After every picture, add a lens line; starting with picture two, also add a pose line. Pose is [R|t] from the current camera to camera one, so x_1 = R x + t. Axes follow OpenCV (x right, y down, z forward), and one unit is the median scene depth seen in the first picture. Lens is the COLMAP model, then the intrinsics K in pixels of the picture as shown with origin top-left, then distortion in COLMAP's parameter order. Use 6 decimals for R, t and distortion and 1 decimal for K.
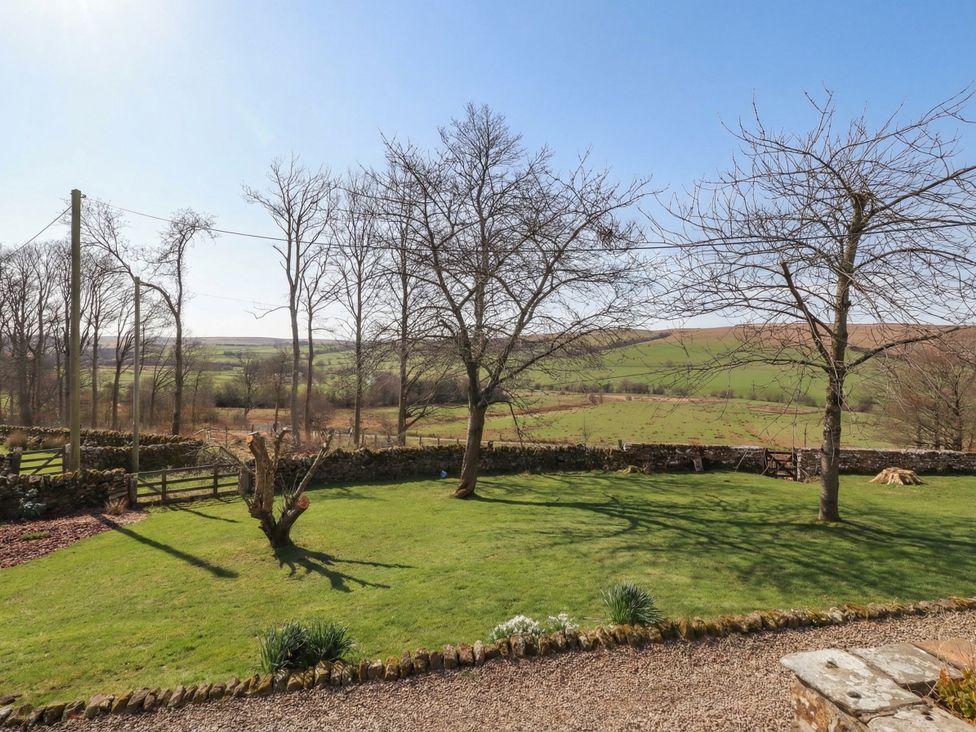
lens RADIAL K [[545.7, 0, 488.0], [0, 545.7, 366.0], [0, 0, 1]] dist [-0.002728, -0.000602]
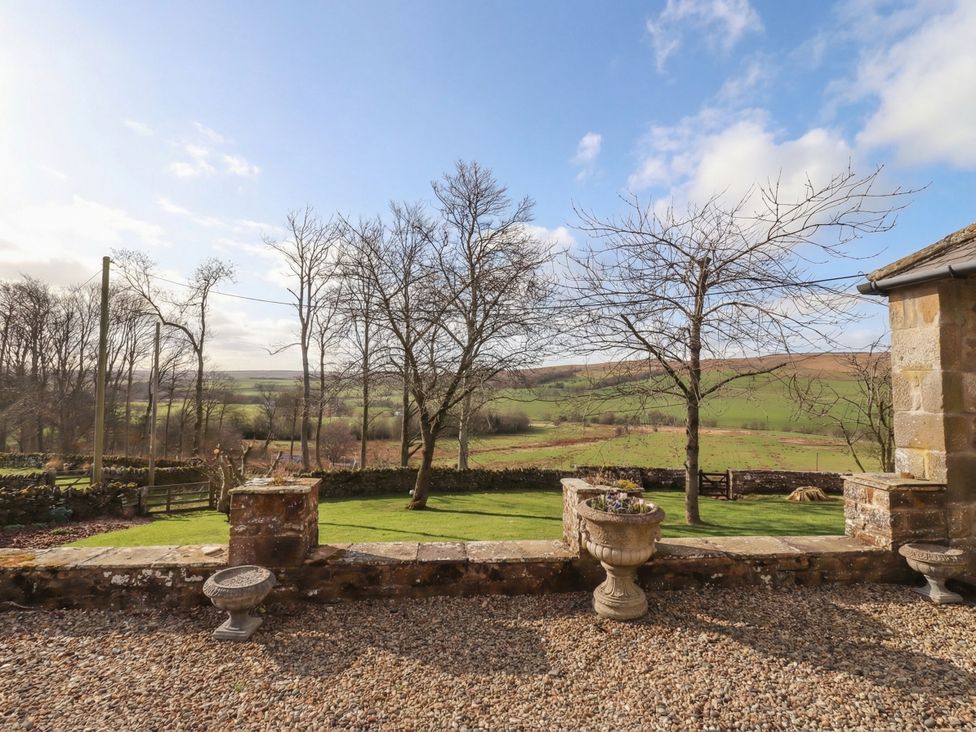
lens RADIAL K [[583.2, 0, 506.9], [0, 583.2, 353.0], [0, 0, 1]] dist [0.005457, 0.001706]
pose [[0.998112, -0.008117, -0.060881, 0.120155], [0.003360, 0.996960, -0.077838, 0.003421], [0.061328, 0.077486, 0.995105, -0.136962]]
